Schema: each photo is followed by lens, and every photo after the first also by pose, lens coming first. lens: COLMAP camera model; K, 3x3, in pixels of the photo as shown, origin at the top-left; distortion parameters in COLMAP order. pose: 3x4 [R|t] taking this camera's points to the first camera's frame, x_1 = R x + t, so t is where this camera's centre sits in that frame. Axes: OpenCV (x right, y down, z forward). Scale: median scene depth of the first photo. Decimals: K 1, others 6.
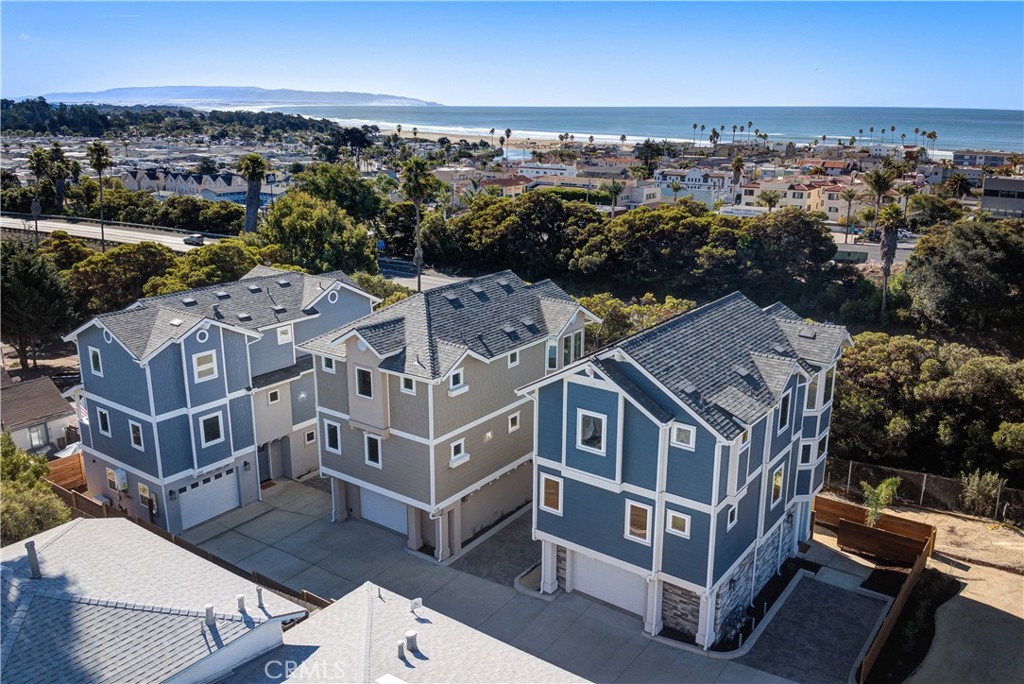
lens RADIAL K [[825.3, 0, 516.1], [0, 825.3, 344.8], [0, 0, 1]] dist [0.108679, -0.248714]
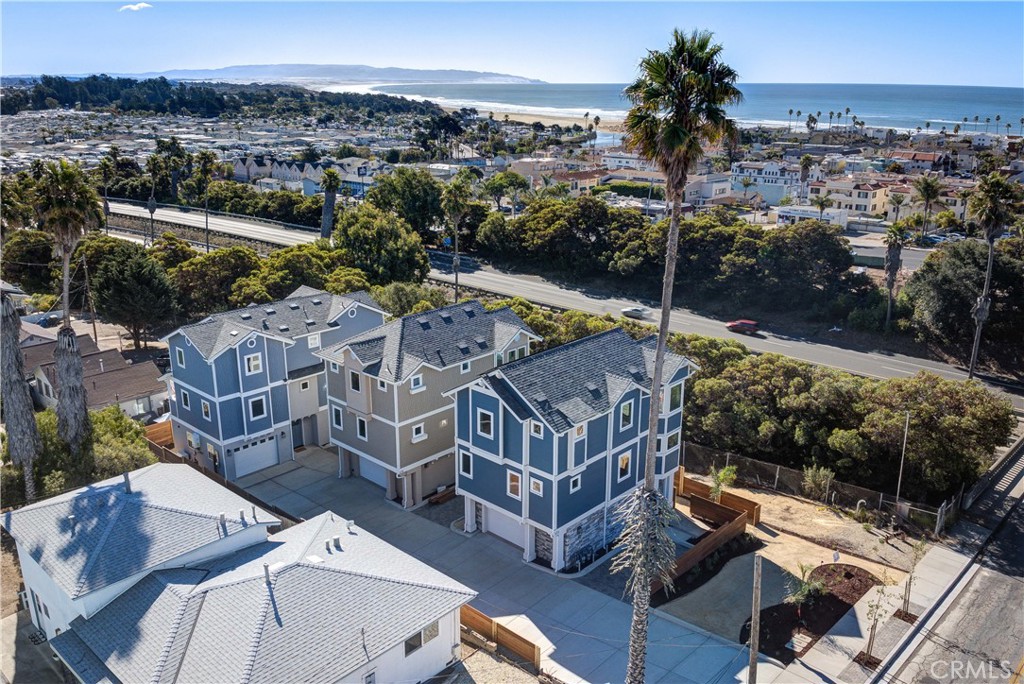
lens RADIAL K [[825.3, 0, 516.1], [0, 825.3, 343.8], [0, 0, 1]] dist [0.108679, -0.248714]
pose [[0.992815, 0.034878, -0.114466, 0.123485], [-0.032159, 0.999157, 0.025512, -0.031285], [0.115260, -0.021648, 0.993099, -0.189887]]
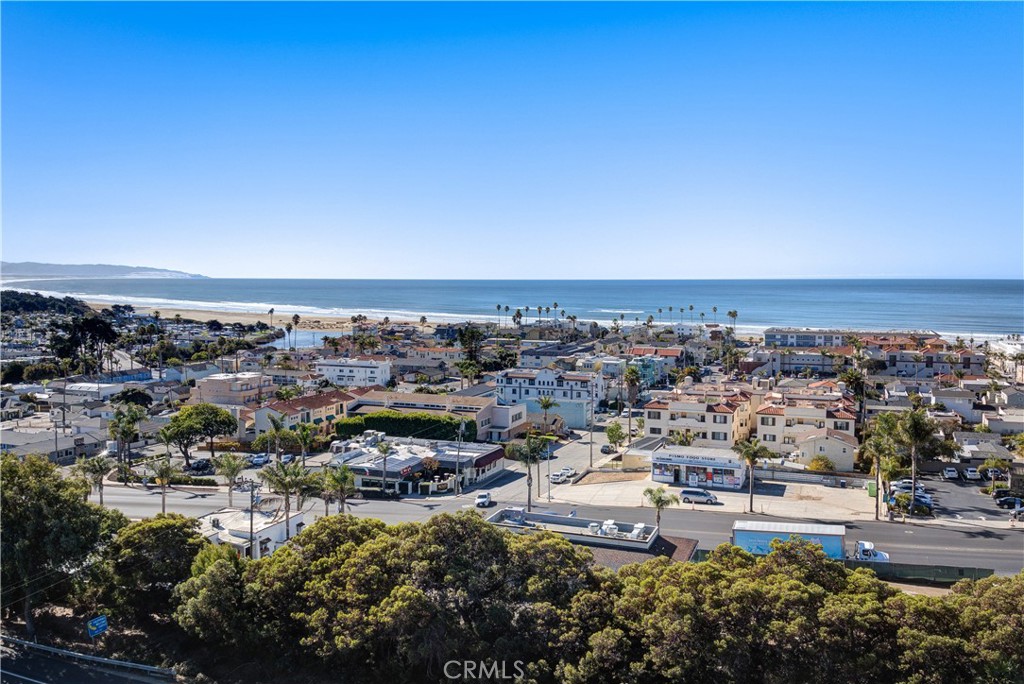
lens RADIAL K [[825.3, 0, 517.5], [0, 825.3, 350.4], [0, 0, 1]] dist [0.108679, -0.248714]
pose [[0.964073, -0.025115, 0.264448, -0.114379], [0.075297, 0.980526, -0.181380, -0.353727], [-0.254743, 0.194776, 0.947190, 0.961926]]
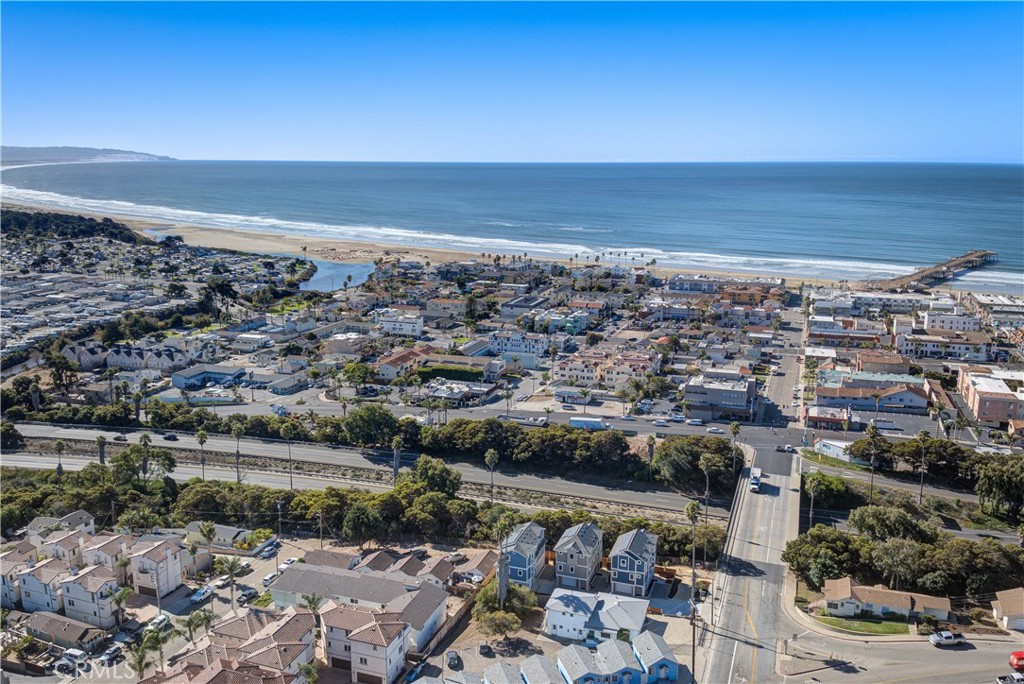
lens RADIAL K [[825.3, 0, 514.2], [0, 825.3, 344.1], [0, 0, 1]] dist [0.108679, -0.248714]
pose [[0.957149, -0.064812, 0.282252, -0.898916], [0.081745, 0.995467, -0.048623, -0.494576], [-0.277821, 0.069612, 0.958107, -1.854158]]
